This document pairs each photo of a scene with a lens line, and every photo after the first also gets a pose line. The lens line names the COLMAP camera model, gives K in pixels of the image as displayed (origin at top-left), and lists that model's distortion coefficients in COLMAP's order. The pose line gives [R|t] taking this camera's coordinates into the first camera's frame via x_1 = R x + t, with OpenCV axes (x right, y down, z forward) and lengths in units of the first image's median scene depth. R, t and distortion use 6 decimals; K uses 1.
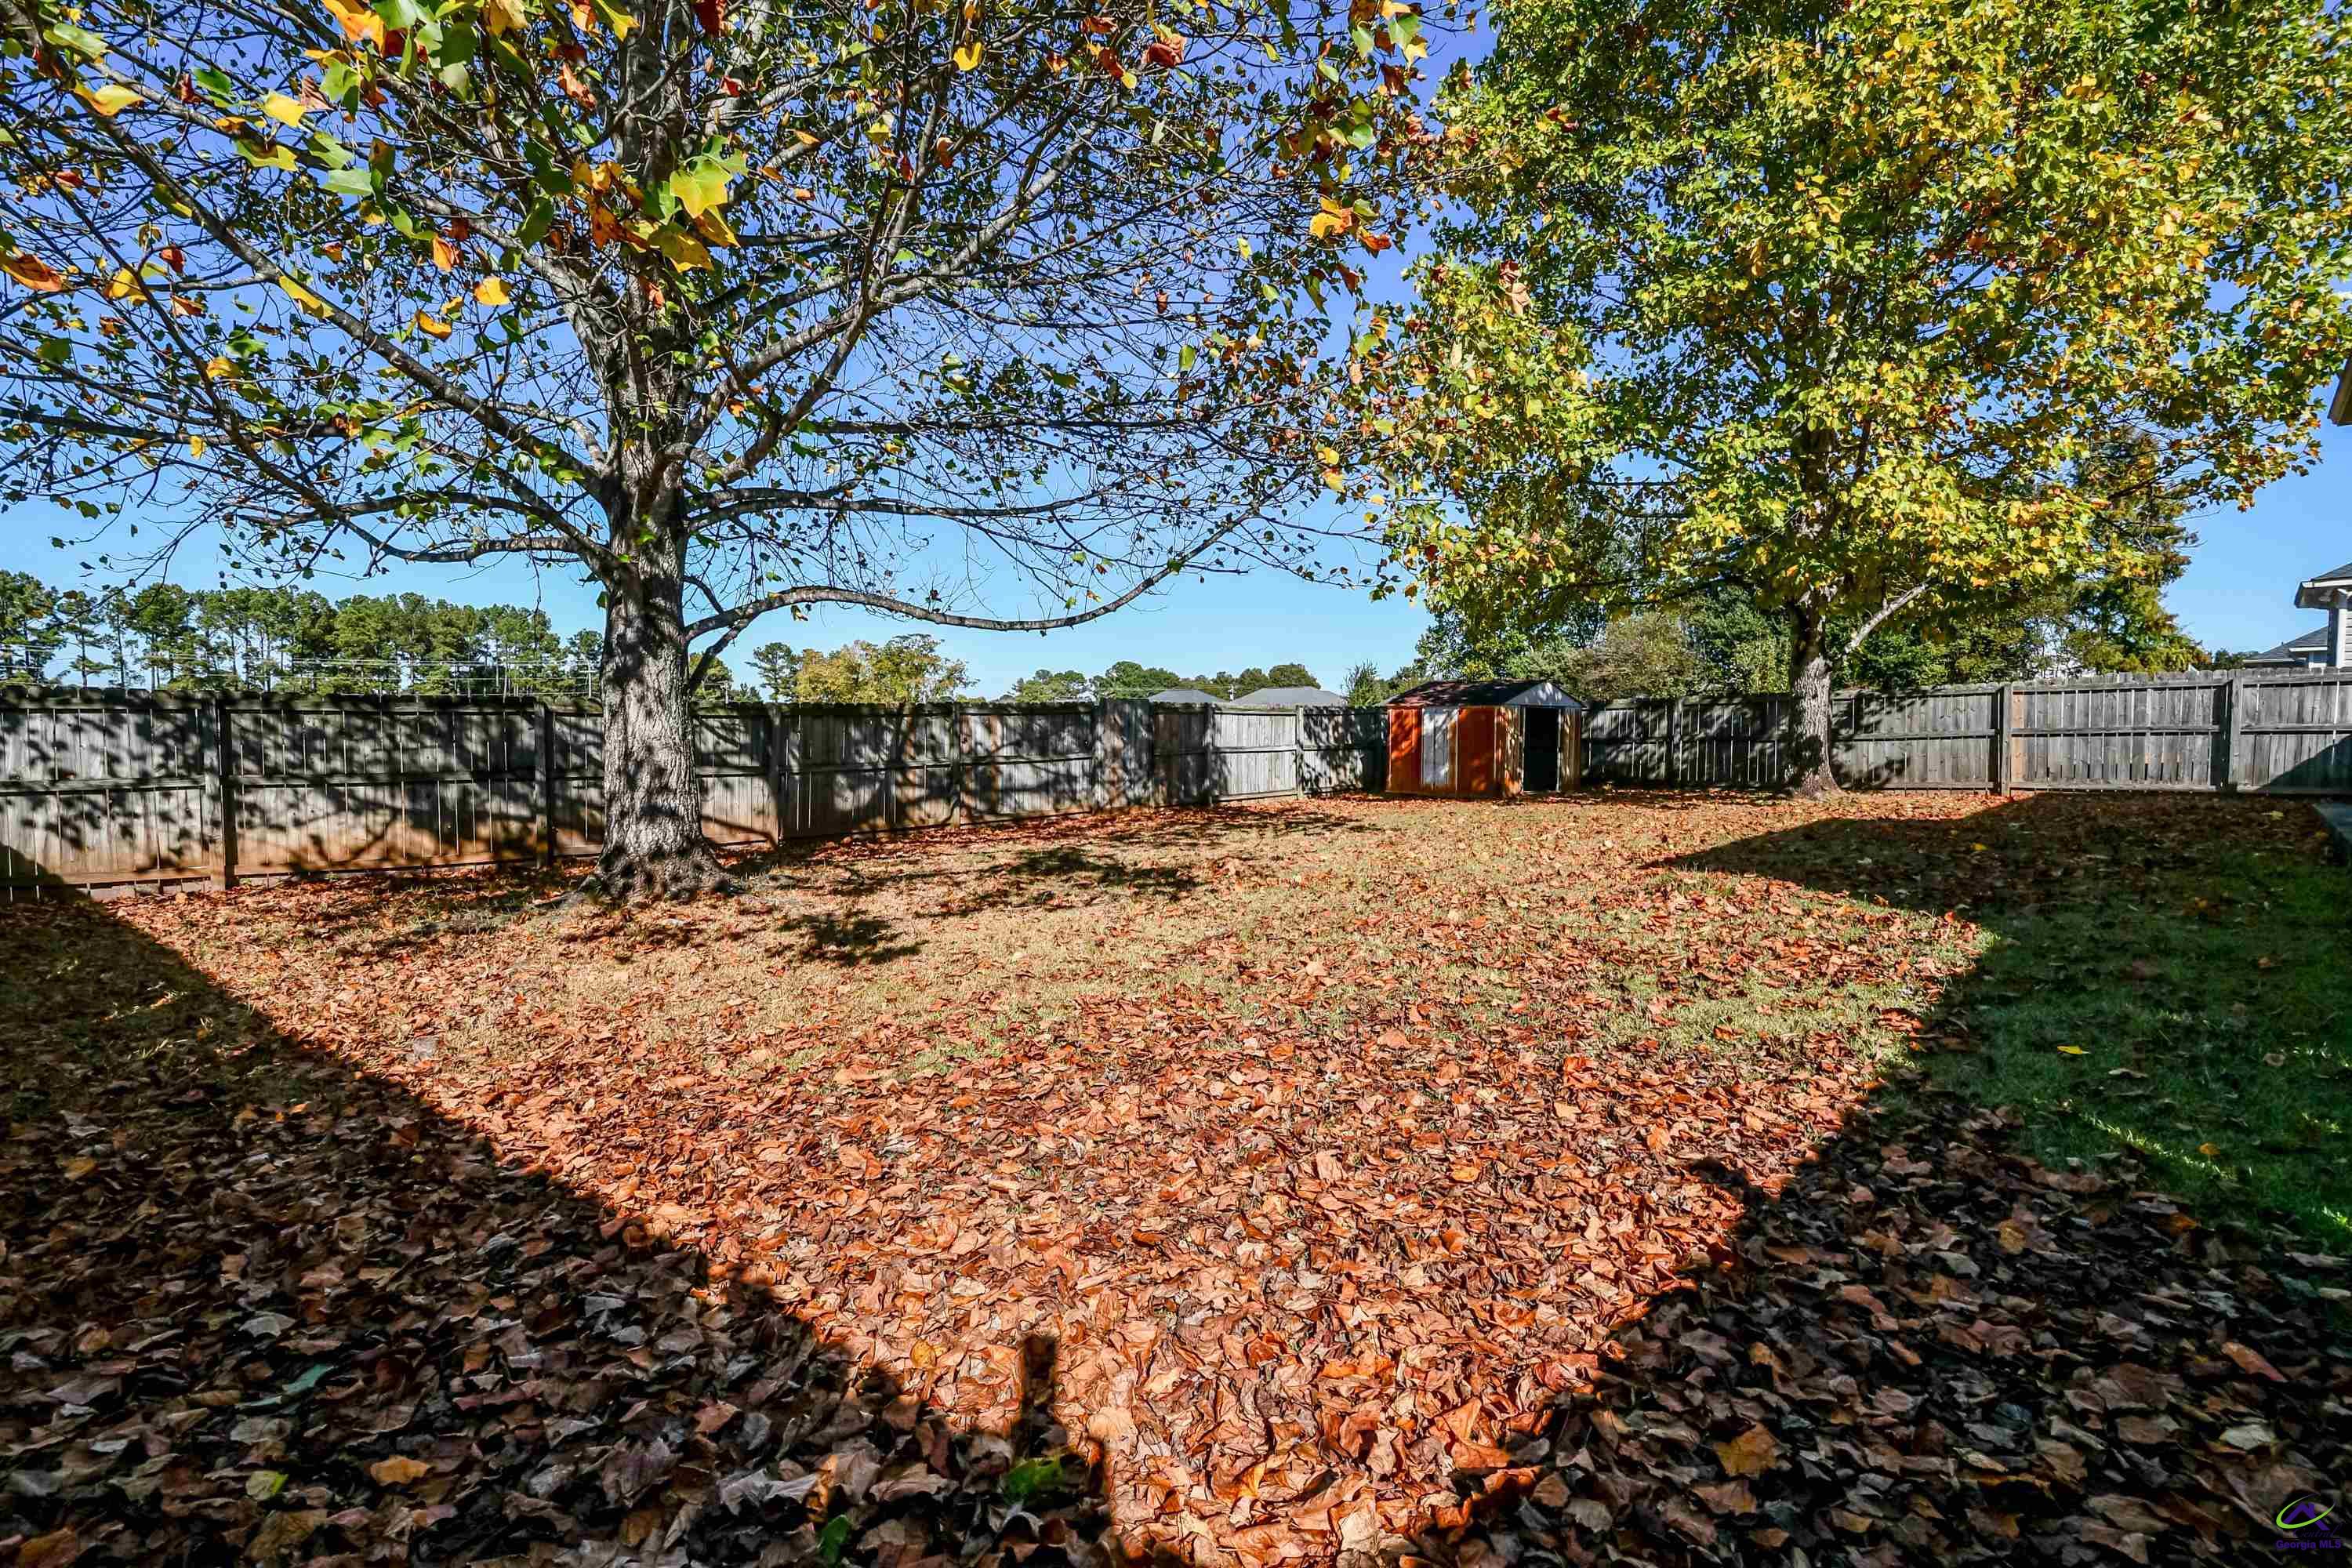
lens RADIAL K [[1058.2, 0, 1197.0], [0, 1058.2, 784.0], [0, 0, 1]] dist [0.000846, 0.000062]
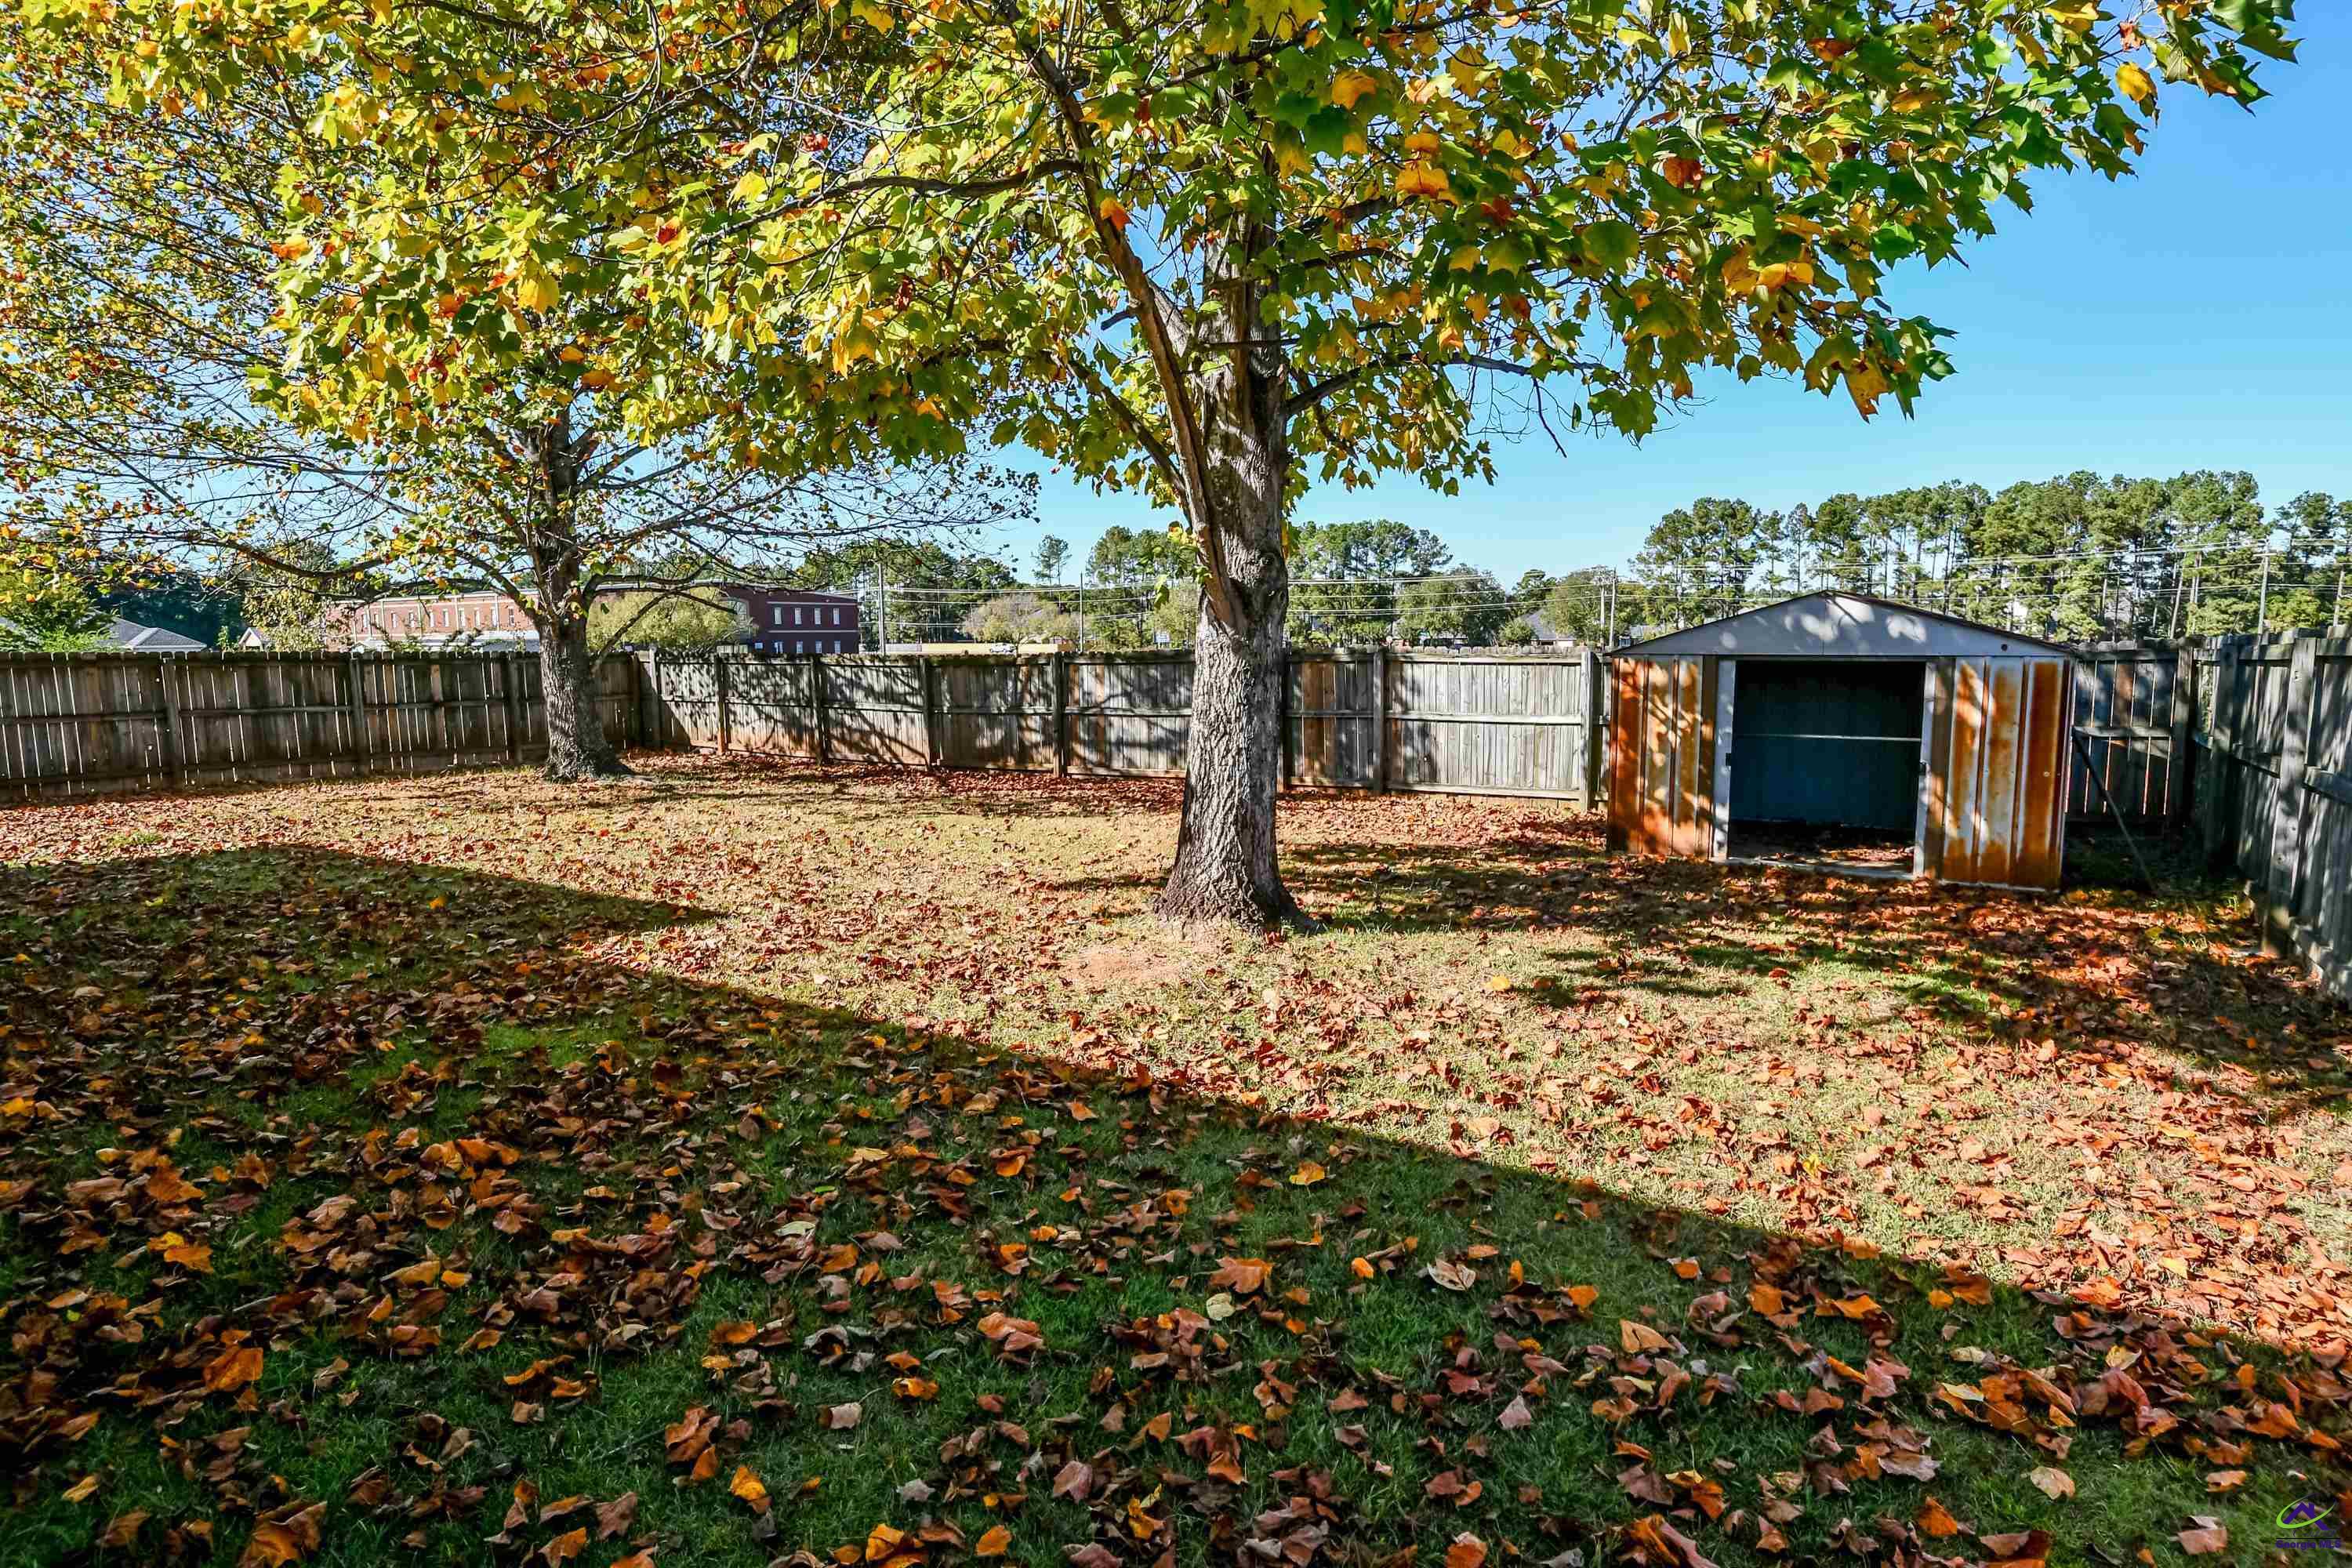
lens RADIAL K [[1256.3, 0, 1170.7], [0, 1256.3, 781.6], [0, 0, 1]] dist [-0.004022, -0.002244]
pose [[0.211019, 0.112441, -0.970993, 0.918997], [-0.044538, 0.993436, 0.105361, -0.080898], [0.976467, 0.021013, 0.214642, 0.804849]]
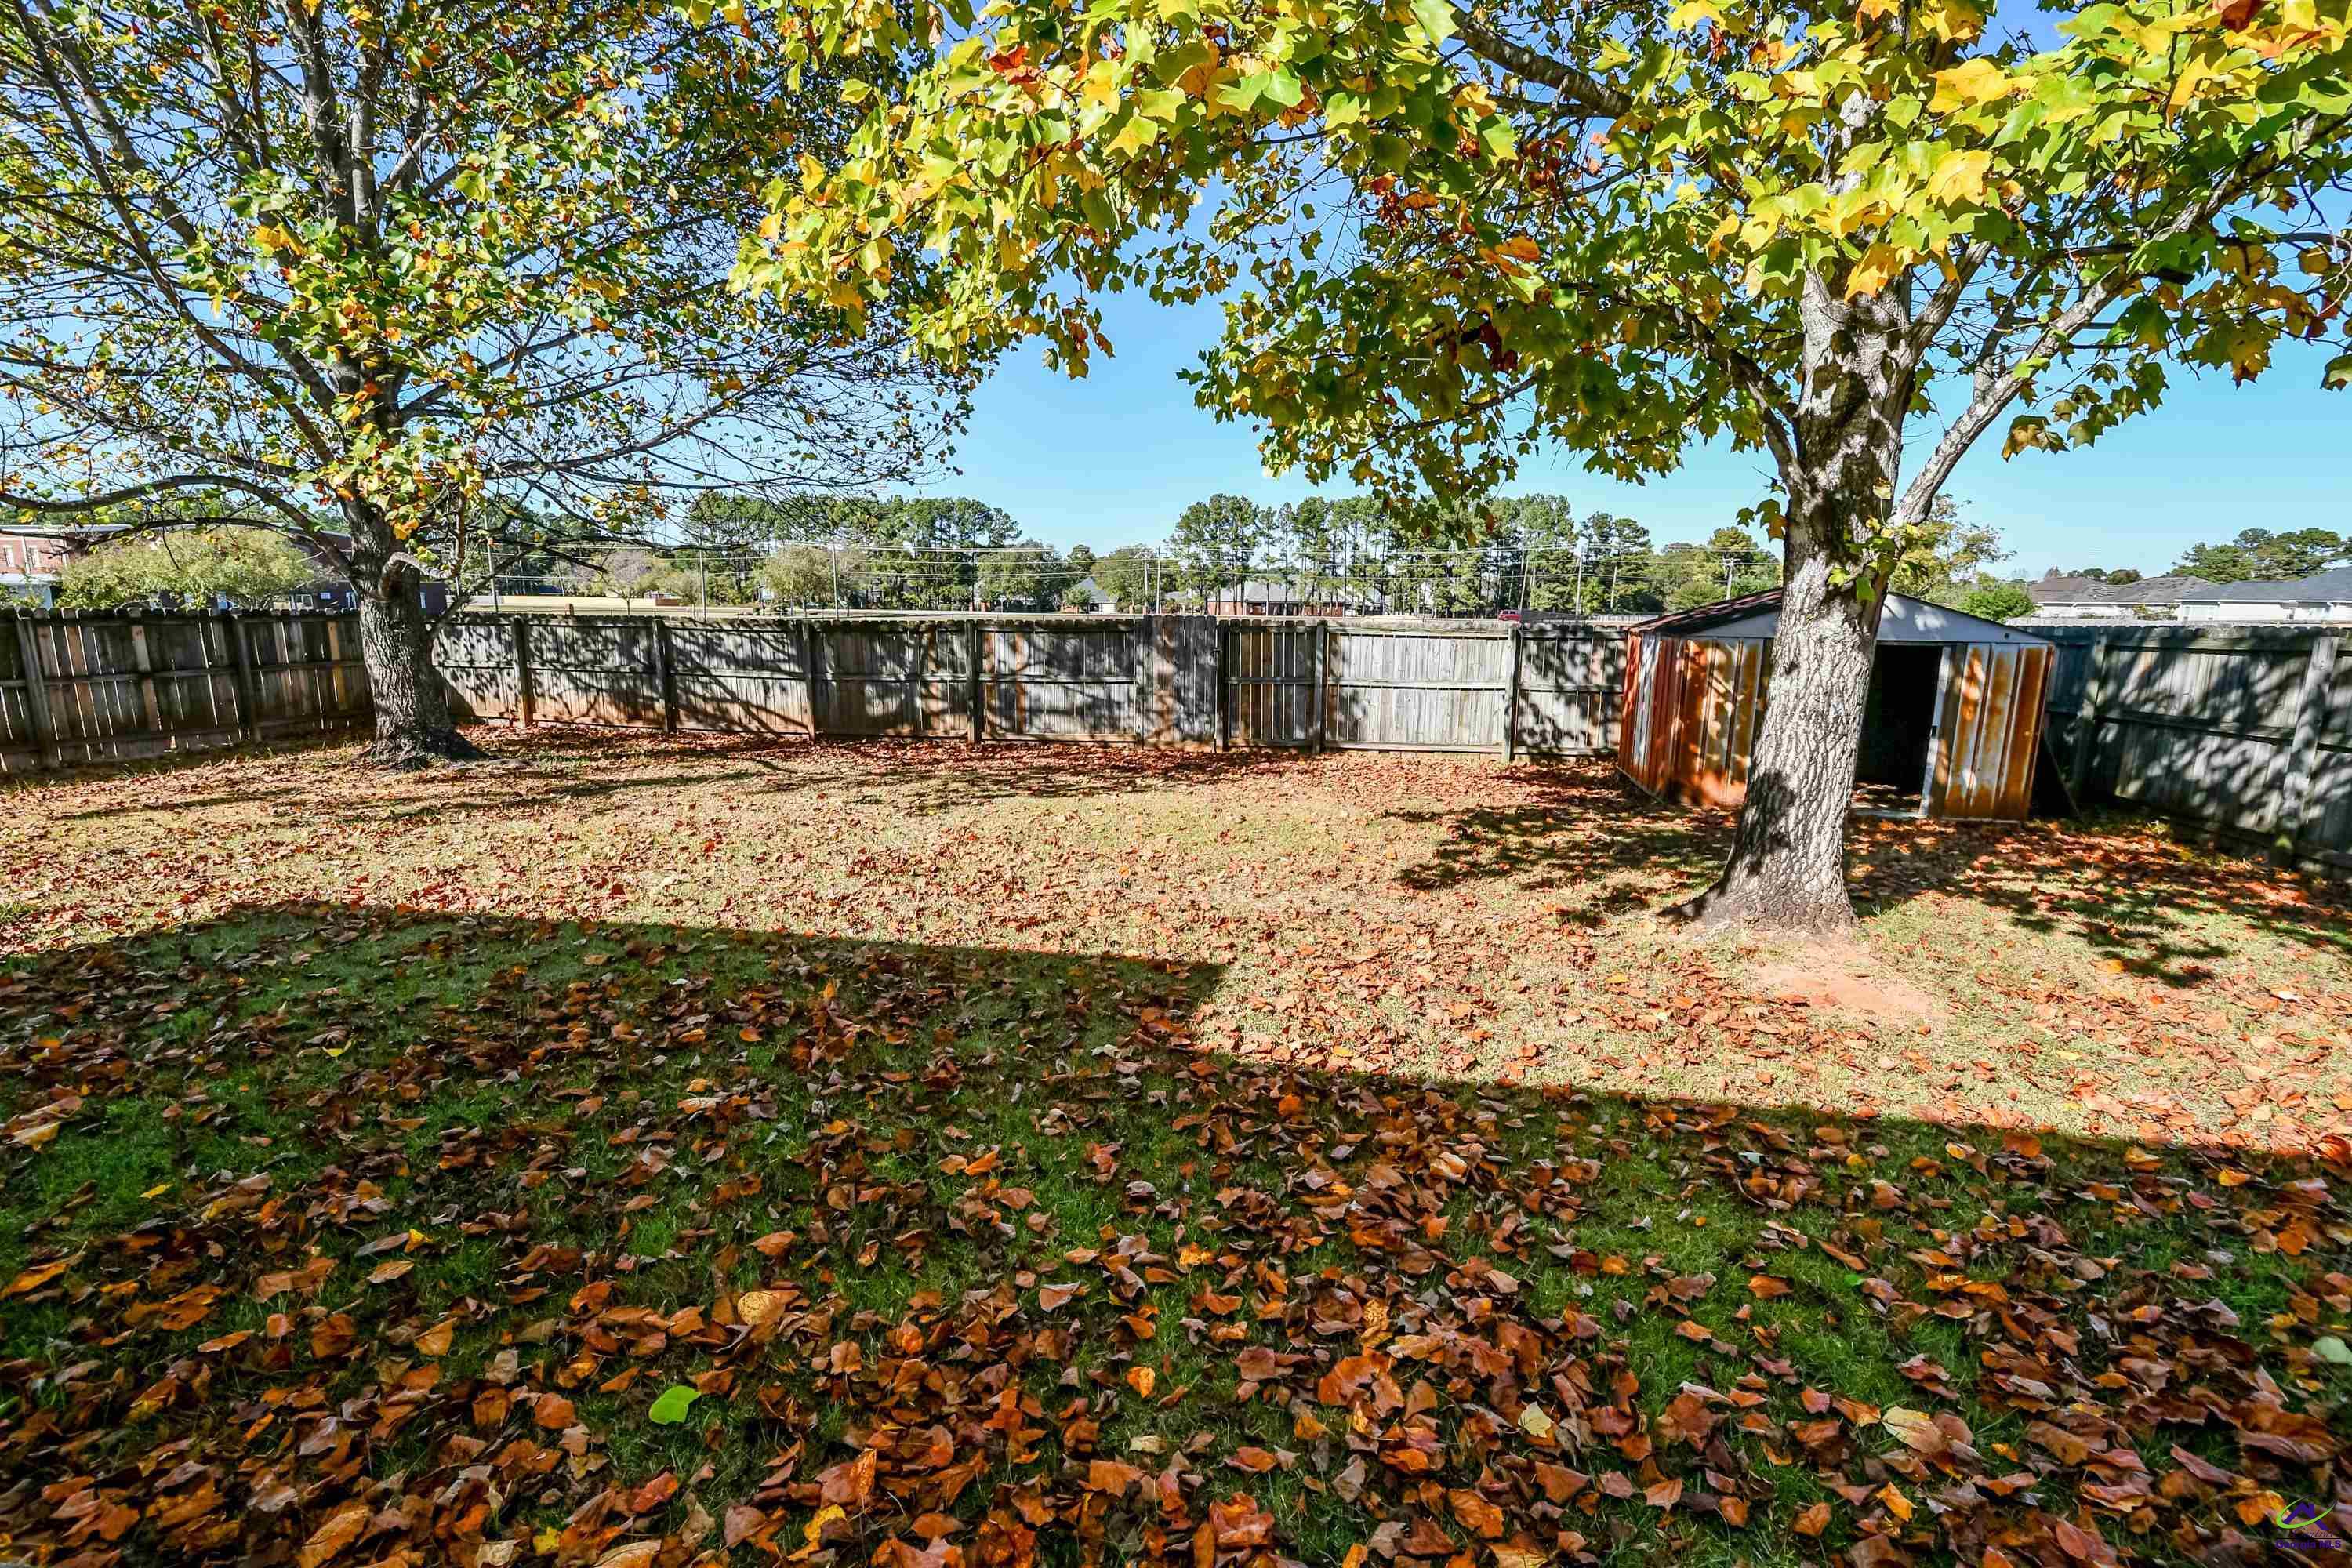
lens RADIAL K [[1032.0, 0, 1175.4], [0, 1032.0, 797.3], [0, 0, 1]] dist [0.001309, -0.000540]
pose [[0.563169, 0.165116, -0.809677, 0.684896], [-0.056841, 0.985253, 0.161386, -0.077084], [0.824385, -0.044865, 0.564249, 0.561794]]
